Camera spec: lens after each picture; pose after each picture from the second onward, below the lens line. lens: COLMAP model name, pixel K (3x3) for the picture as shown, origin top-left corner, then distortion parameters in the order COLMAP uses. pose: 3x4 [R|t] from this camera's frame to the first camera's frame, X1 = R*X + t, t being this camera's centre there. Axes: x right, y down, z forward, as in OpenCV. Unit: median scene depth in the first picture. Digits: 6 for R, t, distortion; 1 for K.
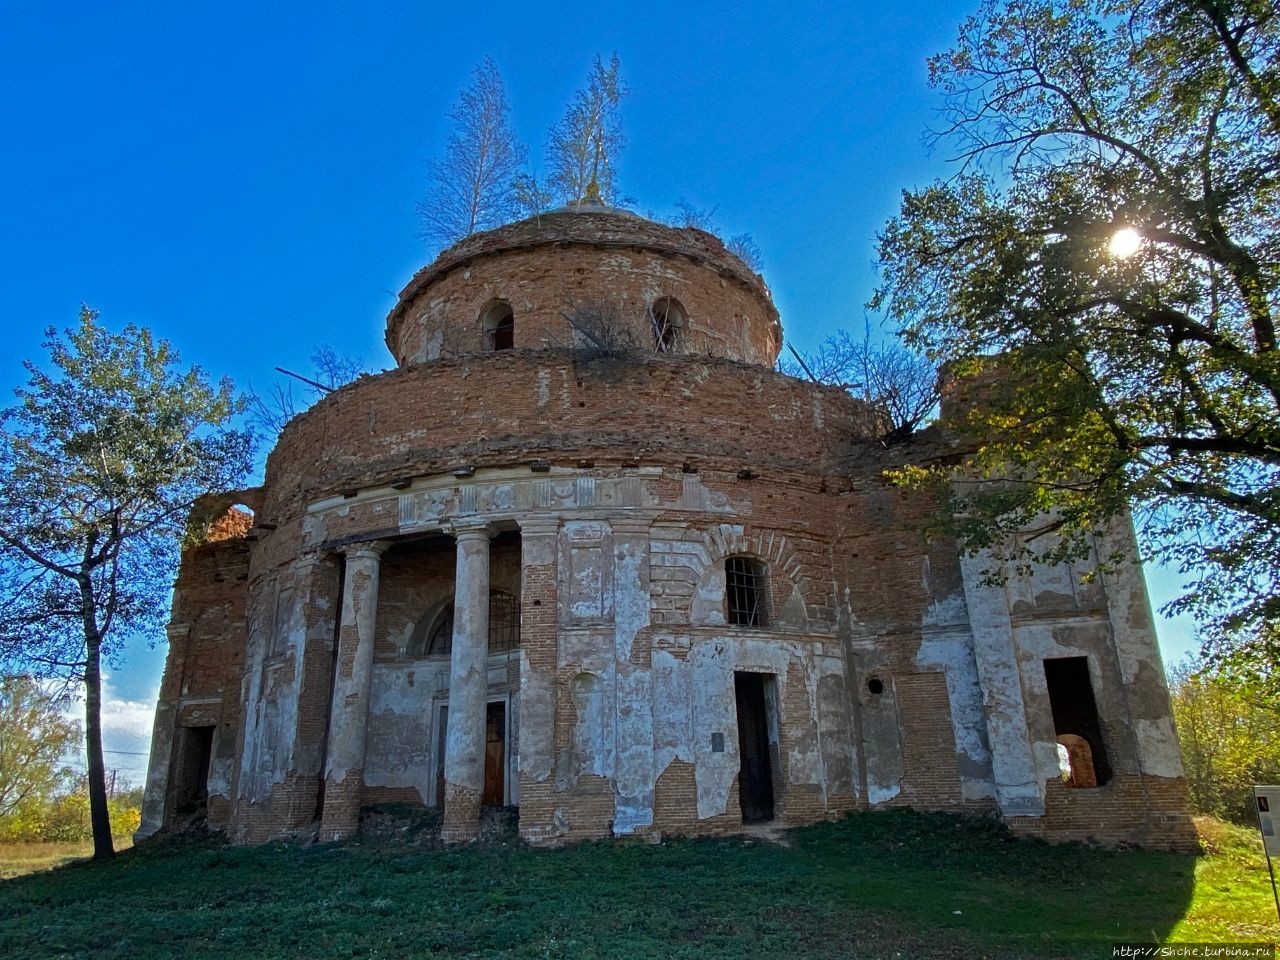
lens RADIAL K [[872.4, 0, 642.6], [0, 872.4, 484.1], [0, 0, 1]] dist [0.051468, -0.042042]
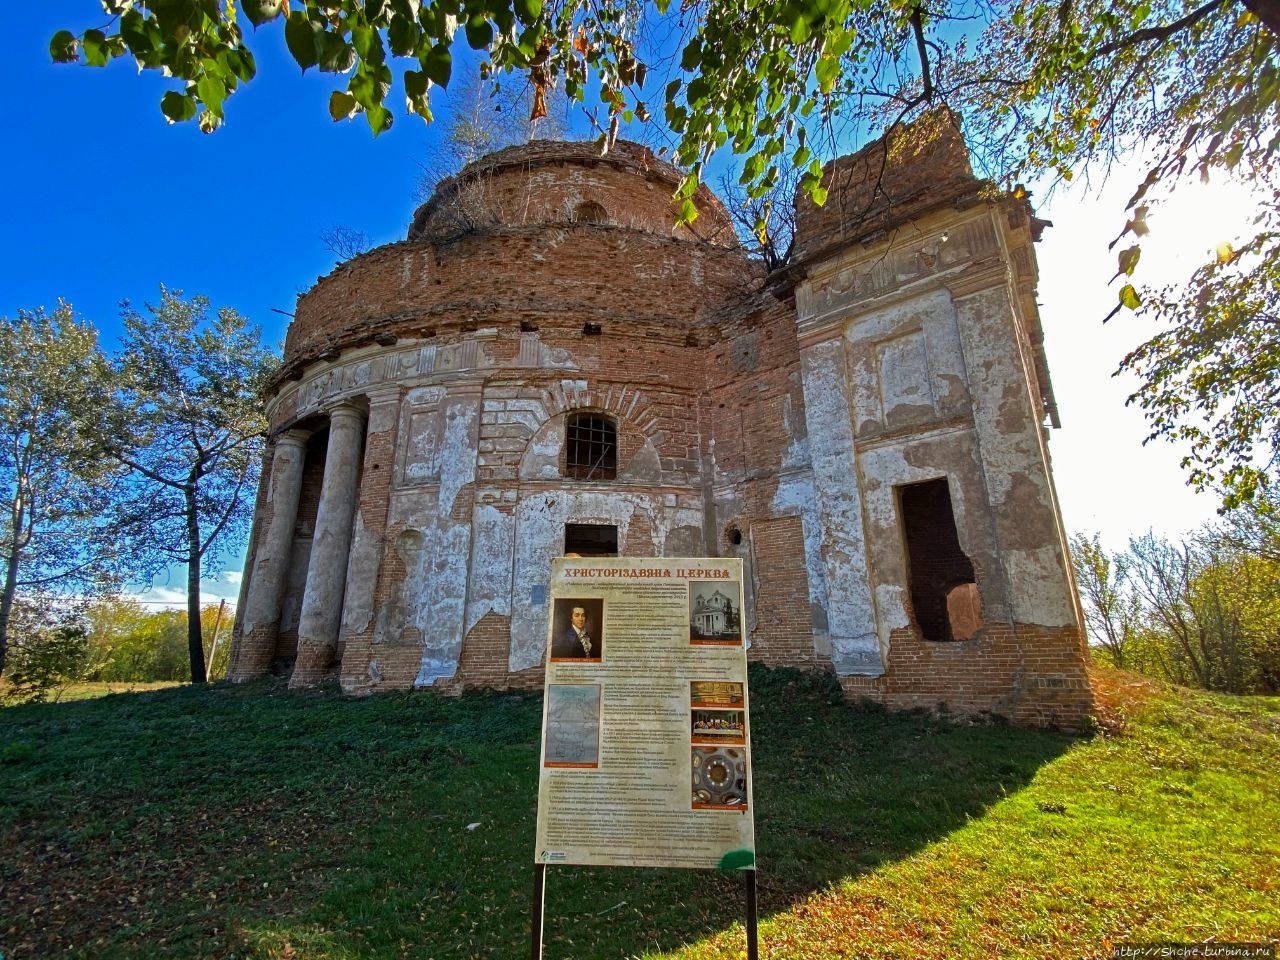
lens RADIAL K [[575.2, 0, 646.0], [0, 575.2, 489.1], [0, 0, 1]] dist [0.030151, -0.005779]
pose [[0.962637, -0.063073, -0.263347, 0.351399], [0.078889, 0.995633, 0.049909, 0.146498], [0.259049, -0.068820, 0.963409, 0.399535]]
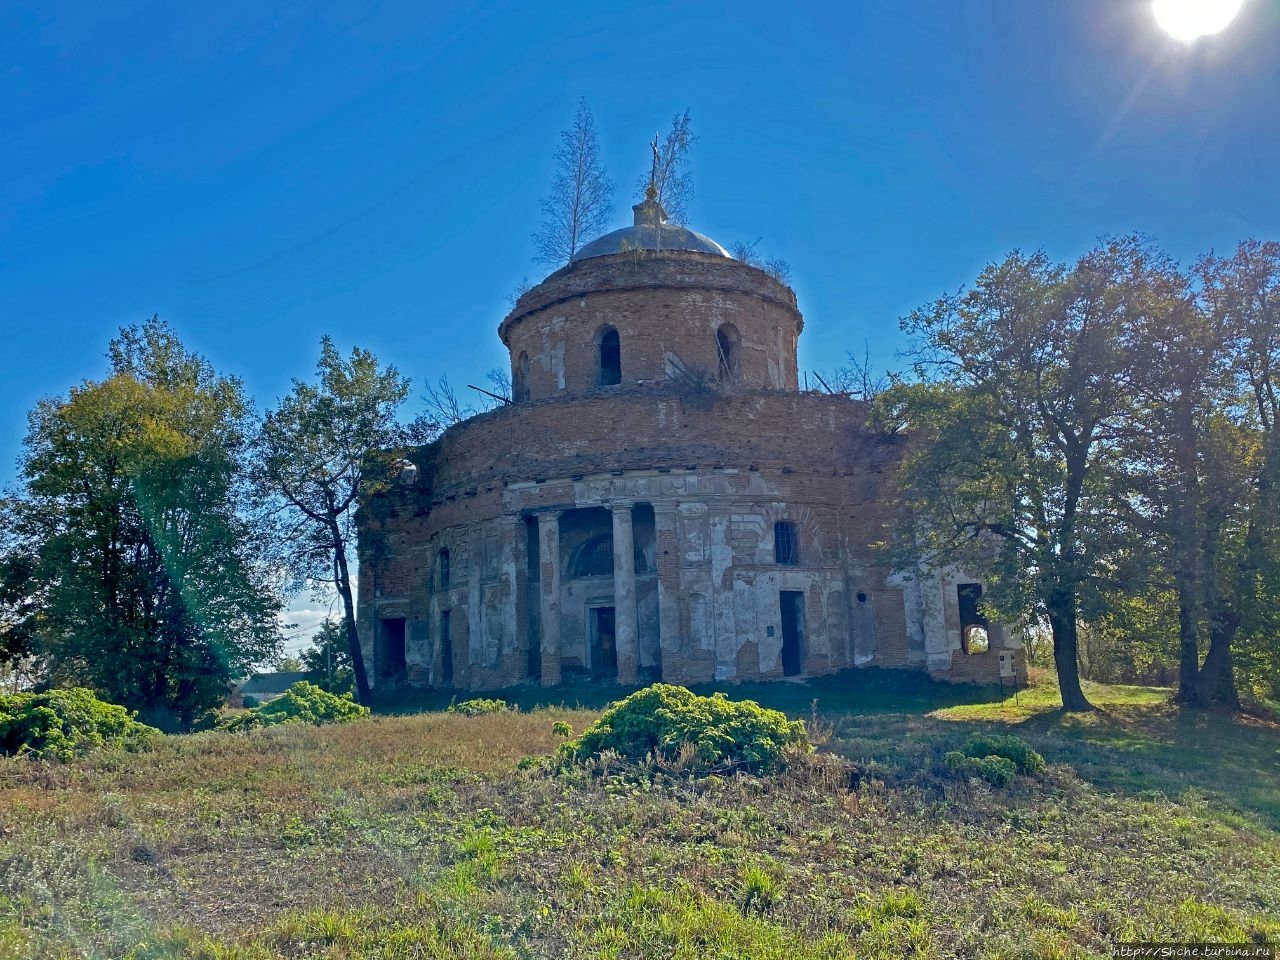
lens RADIAL K [[1103.6, 0, 633.1], [0, 1103.6, 476.3], [0, 0, 1]] dist [0.098611, 0.007392]
pose [[0.998952, 0.001044, 0.045754, -0.271200], [-0.008368, 0.987055, 0.160161, -0.339046], [-0.044994, -0.160376, 0.986030, -1.045999]]
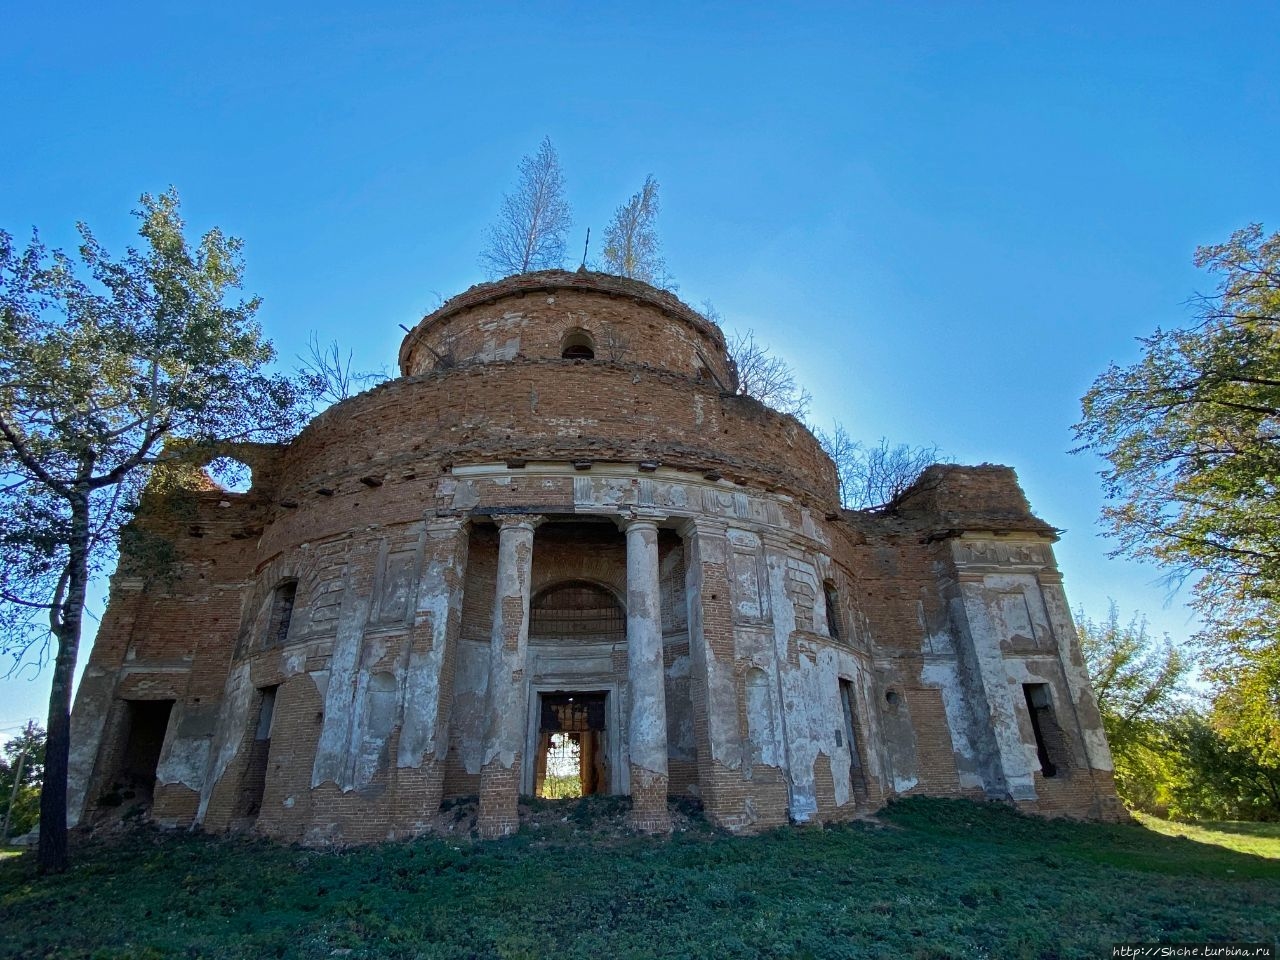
lens RADIAL K [[645.8, 0, 641.5], [0, 645.8, 477.4], [0, 0, 1]] dist [0.016628, -0.018312]
pose [[0.882660, 0.205289, 0.422810, -0.542330], [-0.154949, 0.976377, -0.150594, 0.119469], [-0.443737, 0.067409, 0.893618, 0.304934]]
